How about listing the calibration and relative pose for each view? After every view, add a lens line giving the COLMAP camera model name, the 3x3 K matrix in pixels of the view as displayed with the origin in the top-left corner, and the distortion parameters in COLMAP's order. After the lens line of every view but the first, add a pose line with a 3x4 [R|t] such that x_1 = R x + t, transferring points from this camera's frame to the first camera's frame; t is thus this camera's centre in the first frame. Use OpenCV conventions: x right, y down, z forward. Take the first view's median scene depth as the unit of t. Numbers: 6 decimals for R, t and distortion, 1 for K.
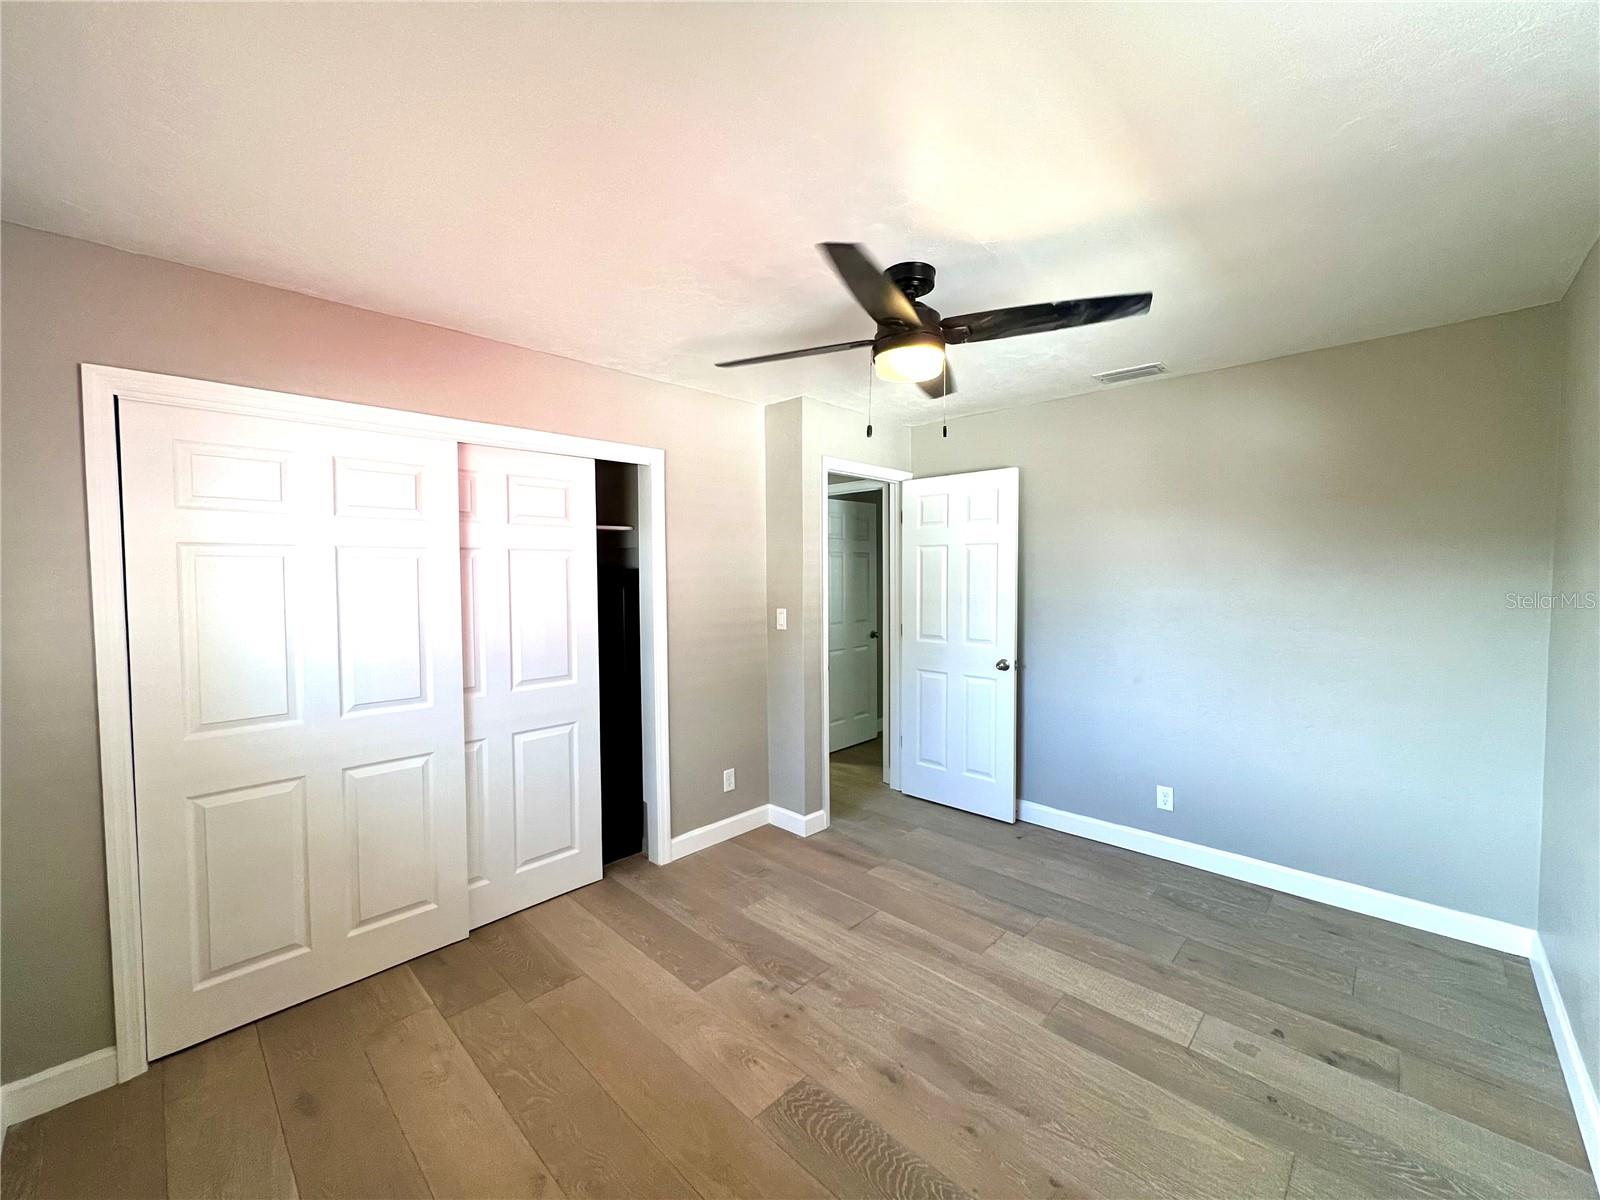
lens RADIAL K [[640.8, 0, 801.3], [0, 640.8, 594.1], [0, 0, 1]] dist [0.000889, -0.000043]
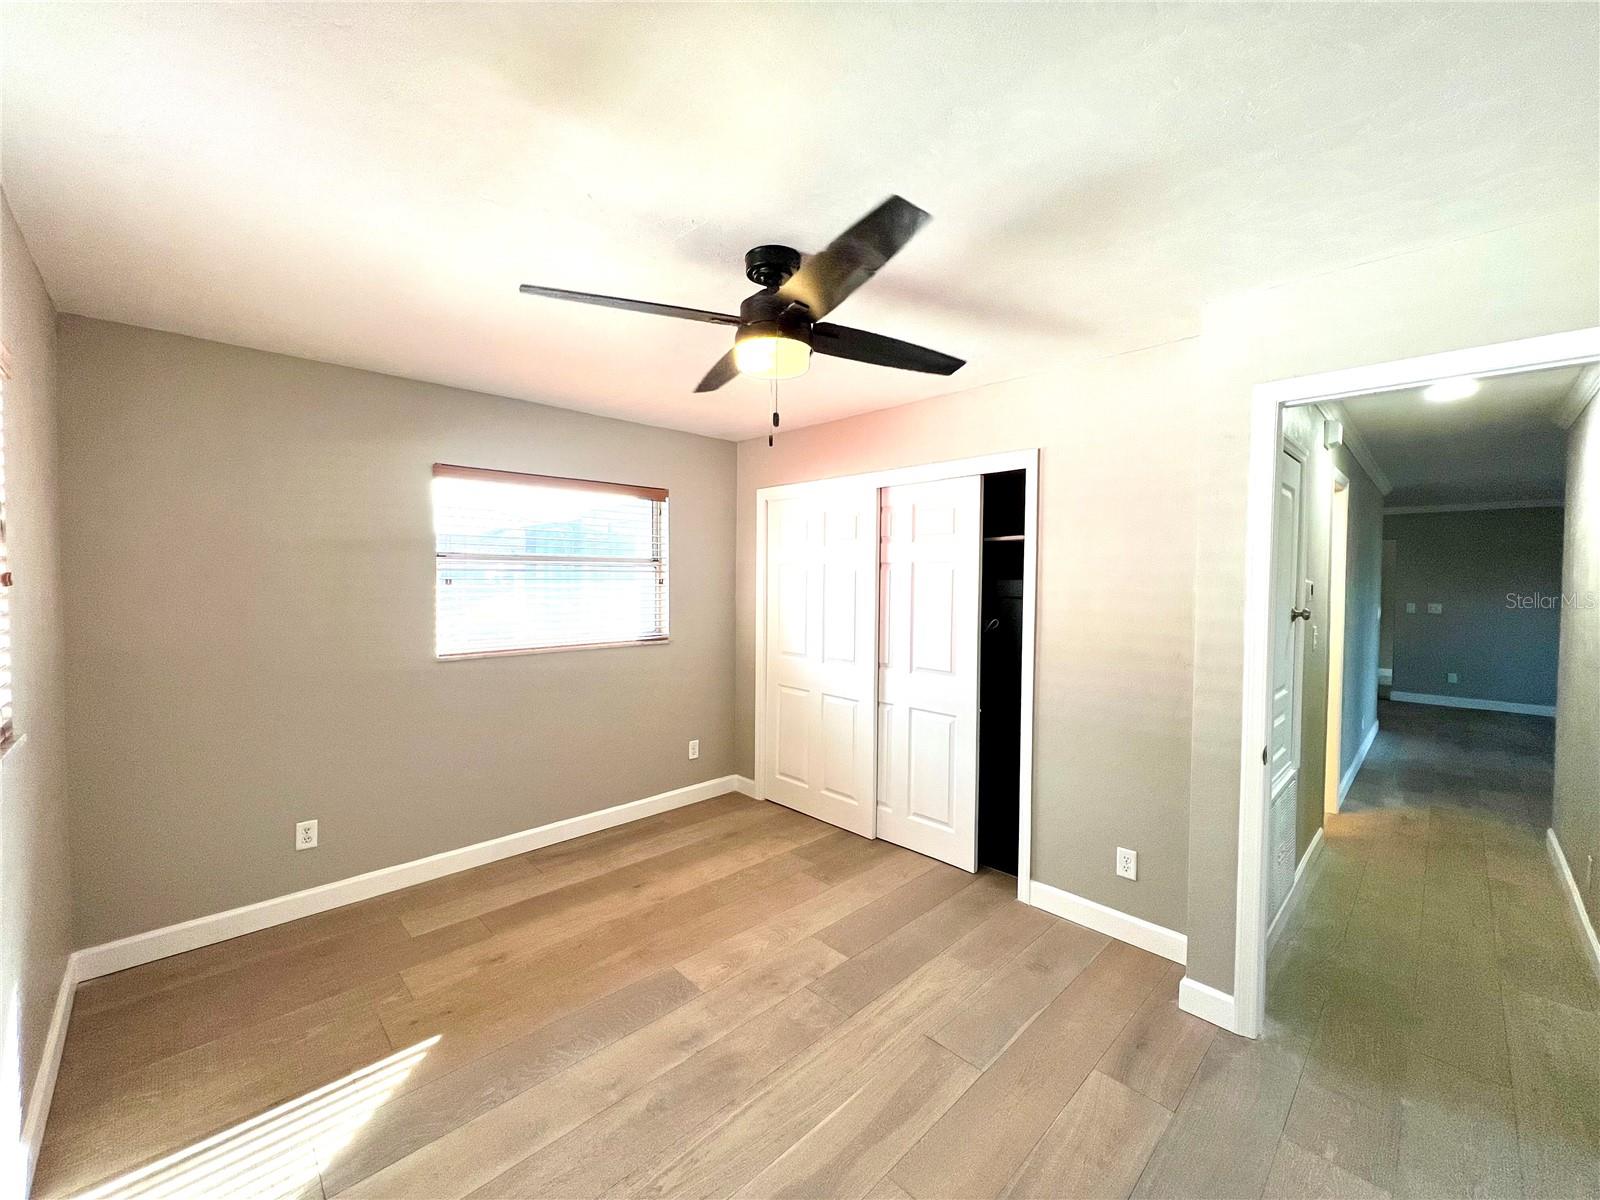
lens RADIAL K [[640.8, 0, 794.2], [0, 640.8, 594.2], [0, 0, 1]] dist [0.000889, -0.000043]
pose [[-0.042257, 0.032751, -0.998570, 0.961121], [-0.044593, 0.998405, 0.034633, -0.047375], [0.998111, 0.045993, -0.040729, 0.950408]]
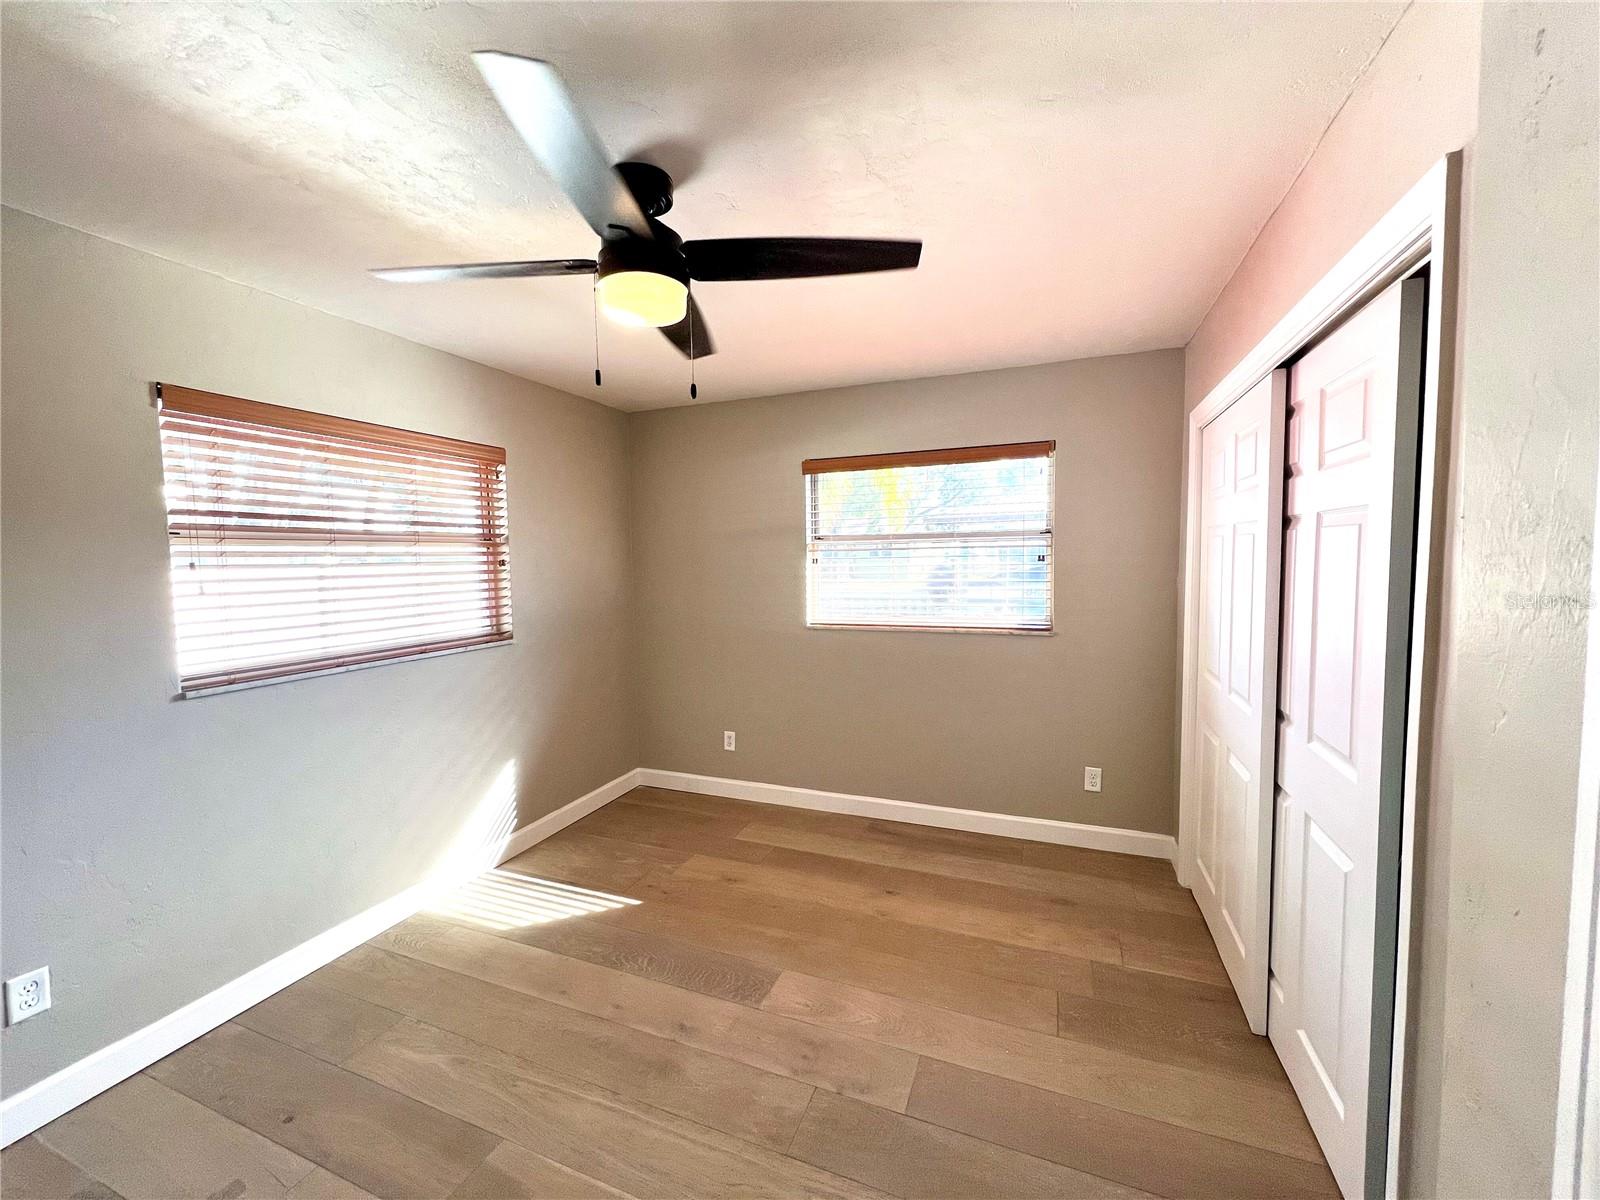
lens RADIAL K [[640.8, 0, 799.6], [0, 640.8, 593.8], [0, 0, 1]] dist [0.000889, -0.000043]
pose [[-0.928896, 0.041345, -0.368025, 0.260002], [0.006348, 0.995380, 0.095803, -0.063979], [0.370286, 0.086655, -0.924867, 1.605647]]
